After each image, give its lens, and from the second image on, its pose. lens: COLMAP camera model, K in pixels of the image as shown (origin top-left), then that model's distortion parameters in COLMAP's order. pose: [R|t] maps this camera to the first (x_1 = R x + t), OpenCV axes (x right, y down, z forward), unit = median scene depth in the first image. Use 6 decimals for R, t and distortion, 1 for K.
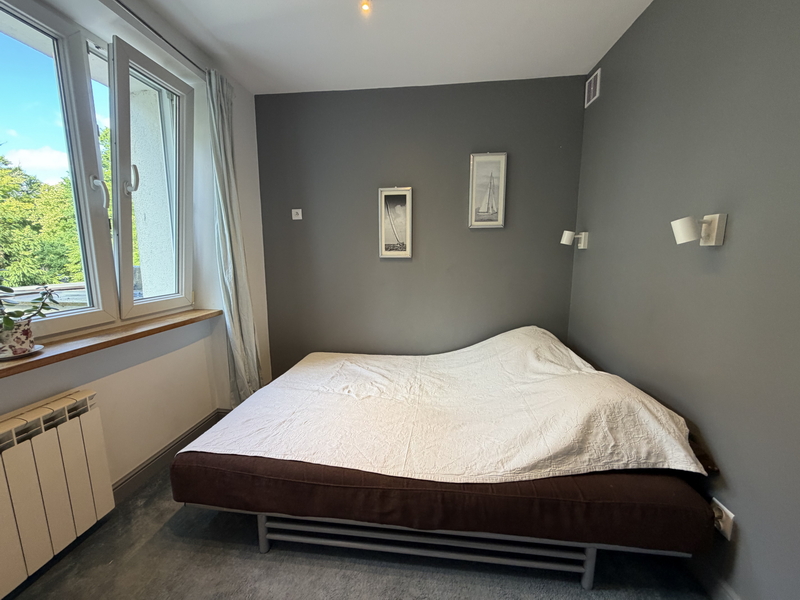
lens RADIAL K [[317.7, 0, 400.2], [0, 317.7, 299.6], [0, 0, 1]] dist [0.001778, 0.000385]
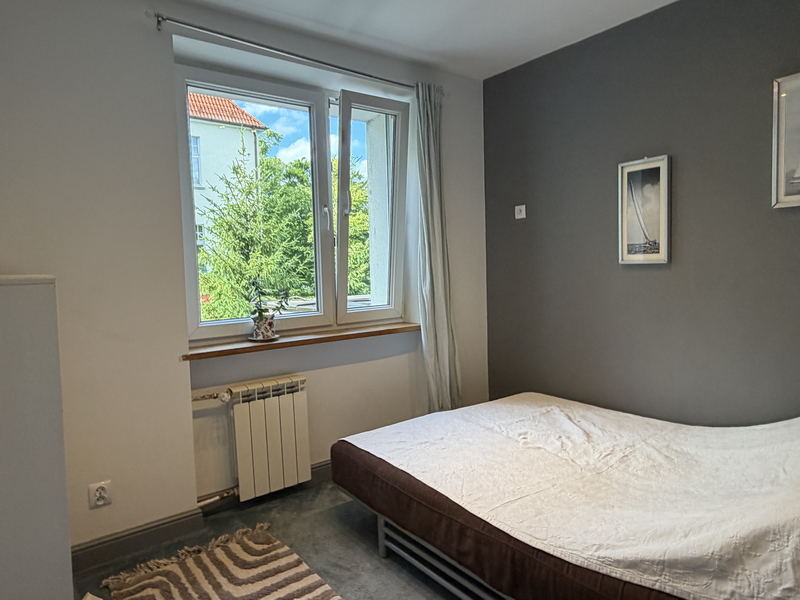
lens RADIAL K [[514.4, 0, 399.6], [0, 514.4, 300.8], [0, 0, 1]] dist [-0.004391, 0.005348]
pose [[0.693025, 0.028941, -0.720332, 0.533117], [-0.073750, 0.996798, -0.030906, 0.017061], [0.717131, 0.074543, 0.692940, -0.109589]]
